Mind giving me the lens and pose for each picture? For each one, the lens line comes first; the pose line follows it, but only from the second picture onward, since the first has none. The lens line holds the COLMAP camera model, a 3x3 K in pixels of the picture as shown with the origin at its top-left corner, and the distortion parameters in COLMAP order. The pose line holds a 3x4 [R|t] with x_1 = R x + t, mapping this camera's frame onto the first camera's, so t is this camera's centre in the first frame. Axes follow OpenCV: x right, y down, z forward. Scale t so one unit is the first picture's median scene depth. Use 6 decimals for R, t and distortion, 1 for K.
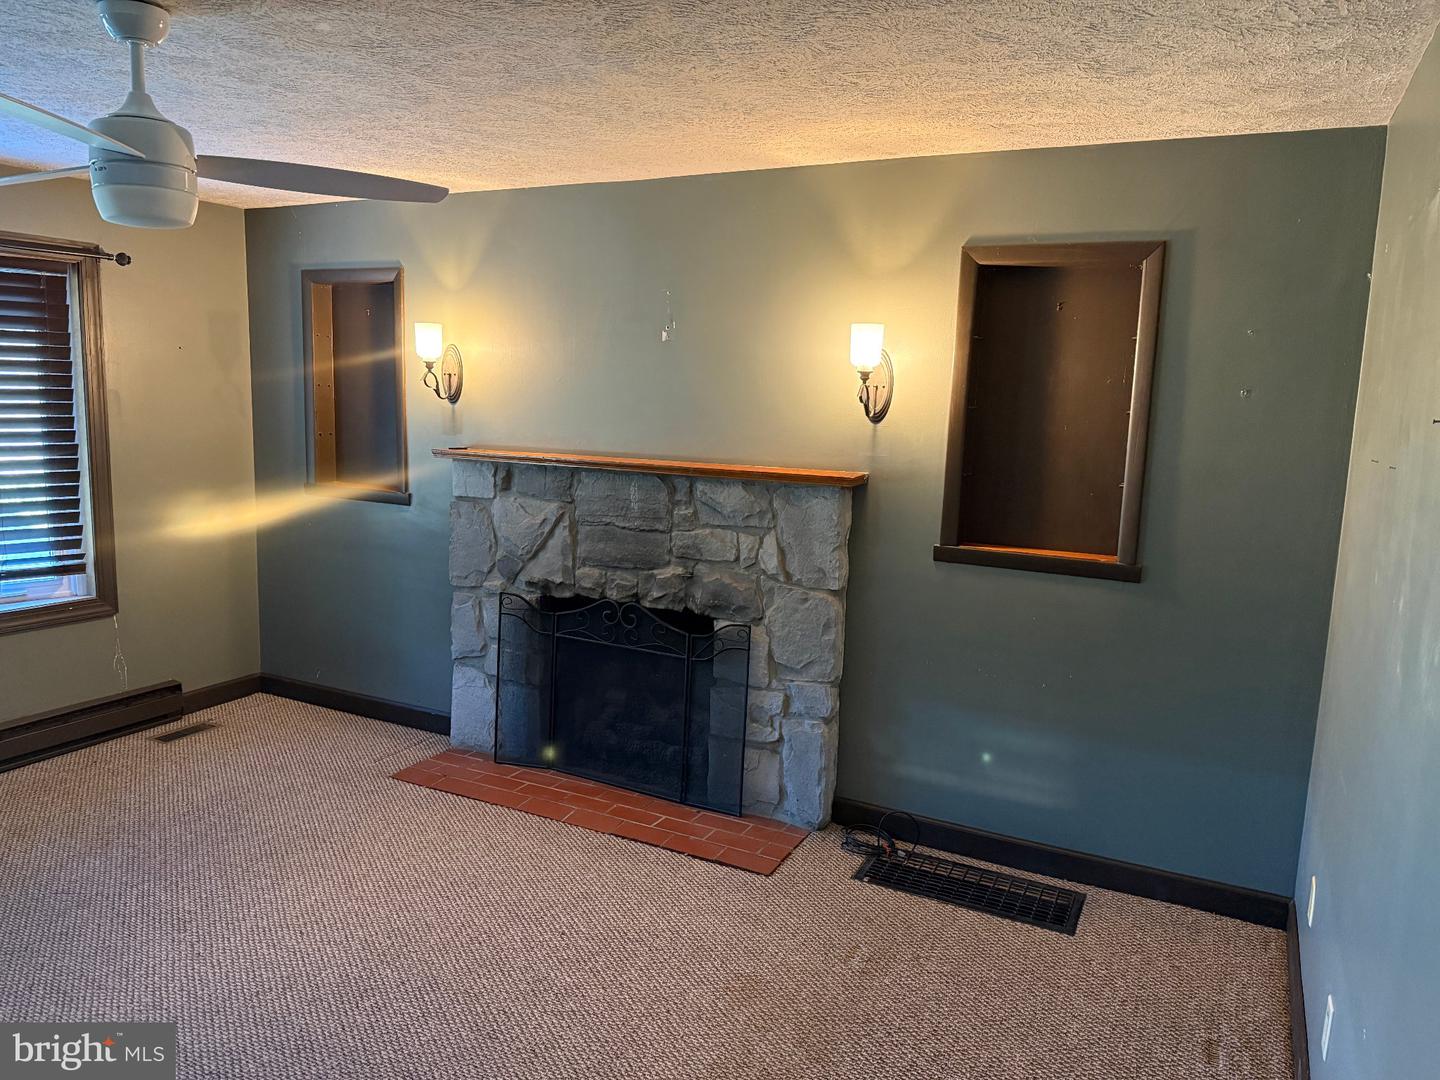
lens RADIAL K [[974.2, 0, 720.0], [0, 974.2, 540.0], [0, 0, 1]] dist [0.081751, -0.108595]
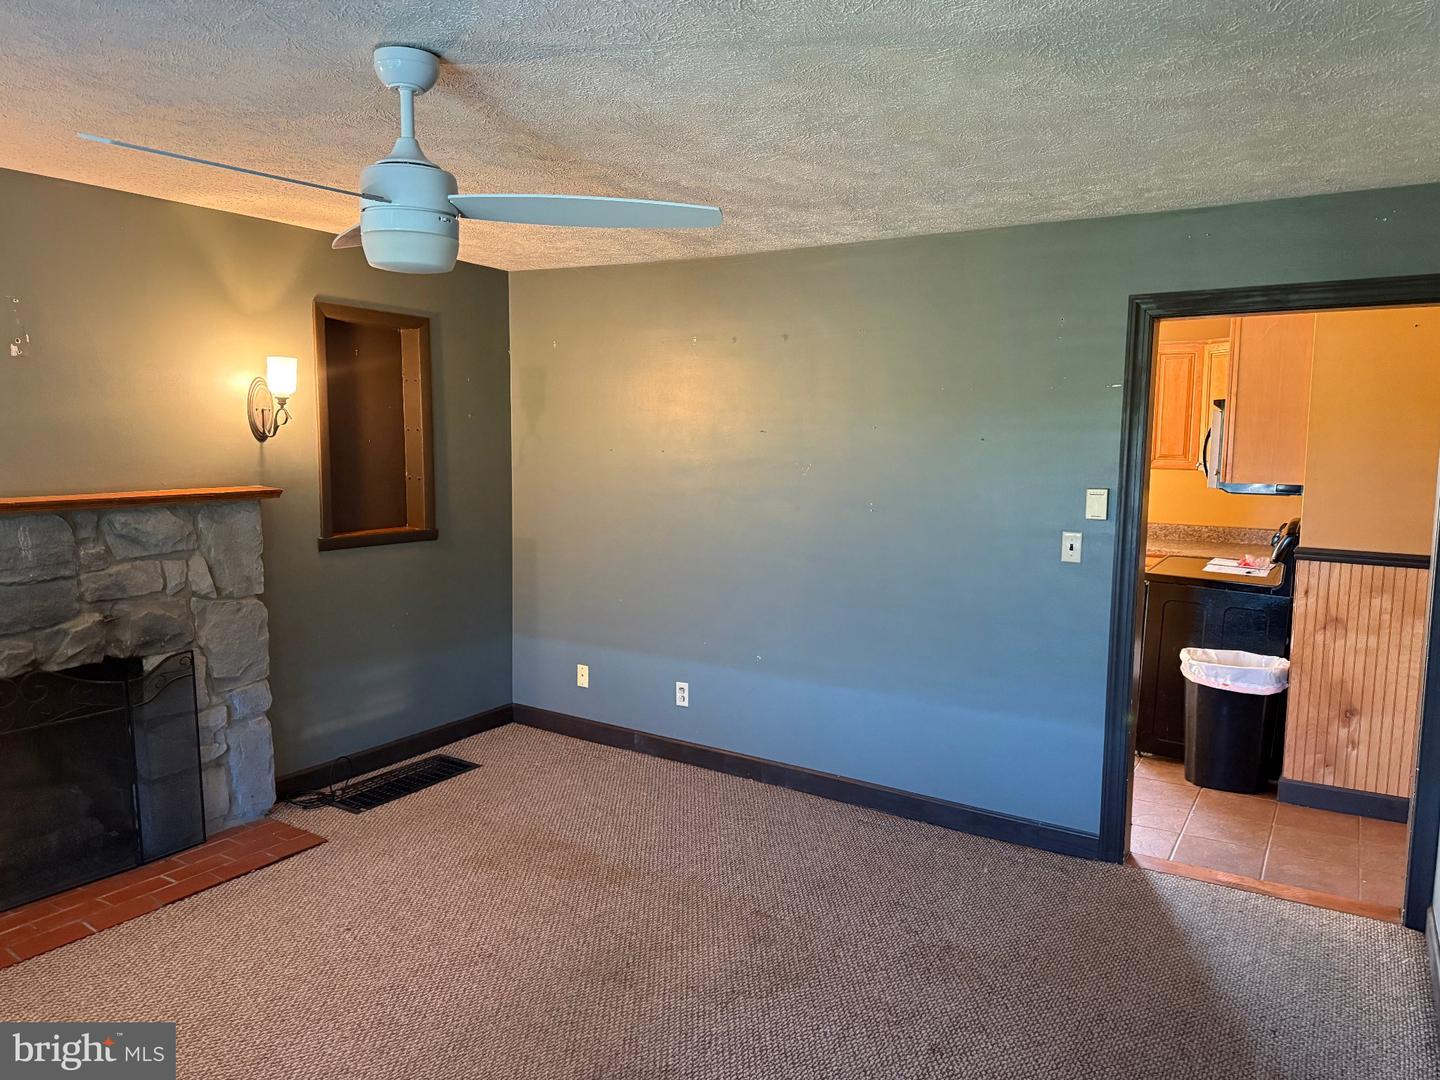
lens RADIAL K [[974.2, 0, 720.0], [0, 974.2, 540.0], [0, 0, 1]] dist [0.081751, -0.108595]
pose [[0.093728, -0.140442, 0.985642, -0.851890], [0.132284, 0.982980, 0.127483, -0.075582], [-0.986771, 0.118436, 0.110711, 0.328784]]
